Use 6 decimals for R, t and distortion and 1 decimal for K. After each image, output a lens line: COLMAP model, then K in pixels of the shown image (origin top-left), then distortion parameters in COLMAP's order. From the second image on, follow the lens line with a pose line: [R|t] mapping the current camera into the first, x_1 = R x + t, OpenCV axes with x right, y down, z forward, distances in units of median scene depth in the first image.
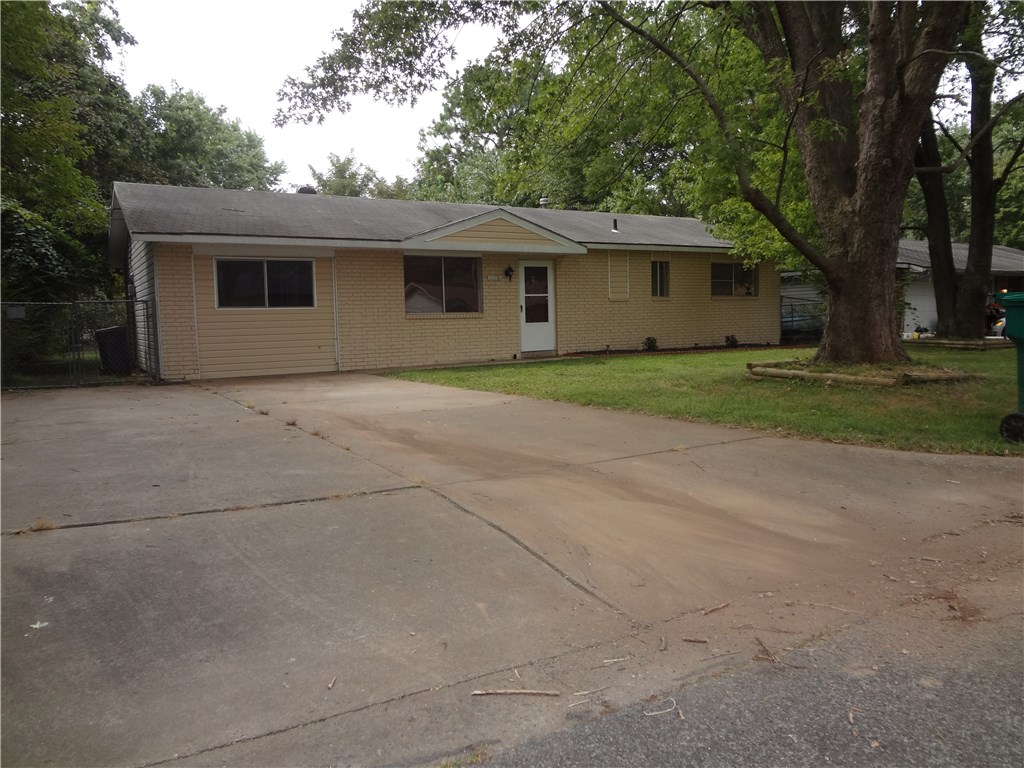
lens RADIAL K [[757.0, 0, 512.0], [0, 757.0, 384.0], [0, 0, 1]] dist [-0.045166, 0.002229]
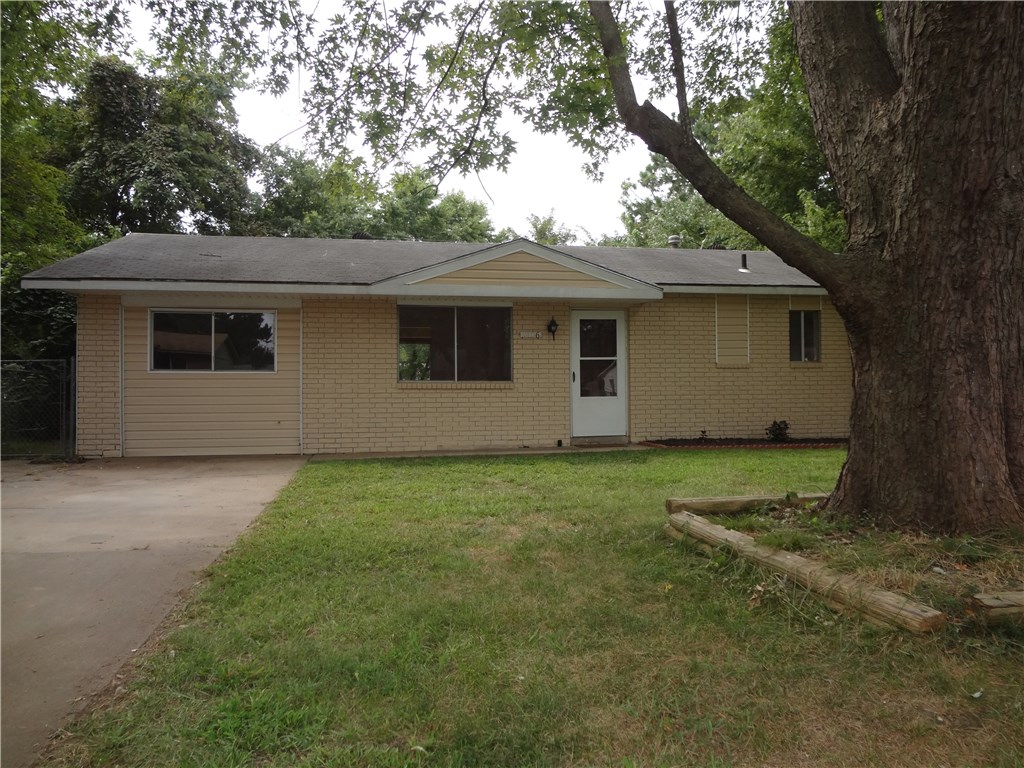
lens RADIAL K [[750.3, 0, 527.1], [0, 750.3, 385.8], [0, 0, 1]] dist [-0.069678, 0.023491]
pose [[0.935739, 0.015253, -0.352364, 0.251900], [-0.046210, 0.995754, -0.079610, -0.036253], [0.349654, 0.090777, 0.932471, 0.359175]]
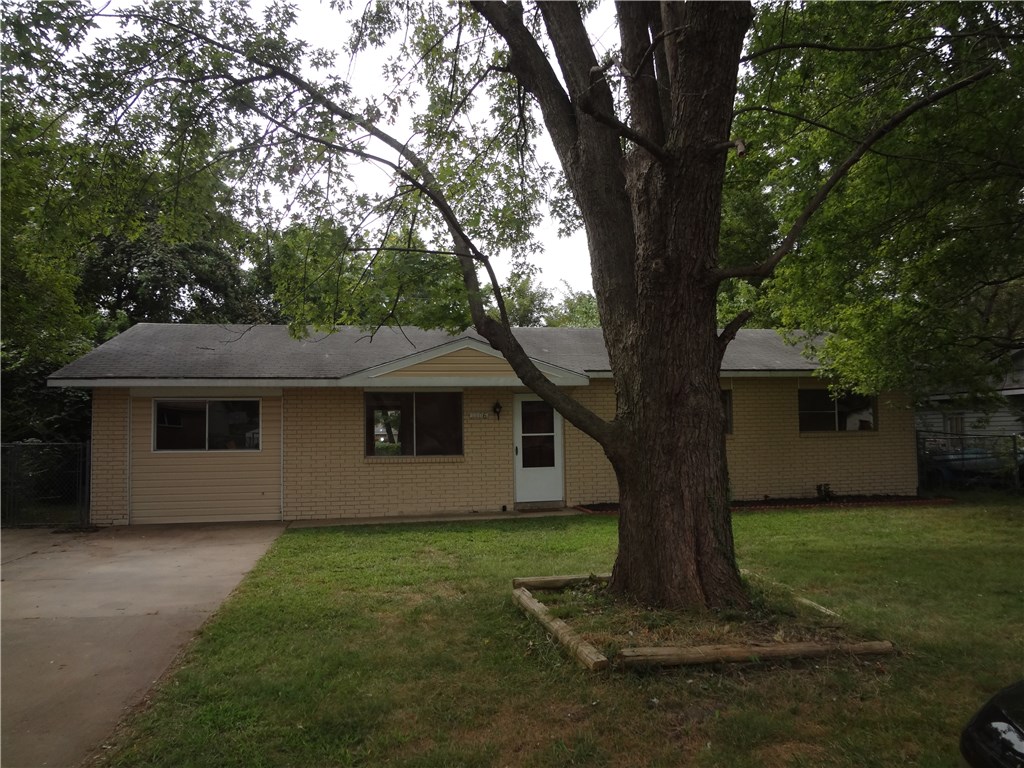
lens RADIAL K [[750.3, 0, 527.1], [0, 750.3, 385.8], [0, 0, 1]] dist [-0.069678, 0.023491]
pose [[0.937050, -0.010788, -0.349028, 0.356125], [-0.037363, 0.990687, -0.130932, -0.070743], [0.347190, 0.135730, 0.927921, 0.249443]]
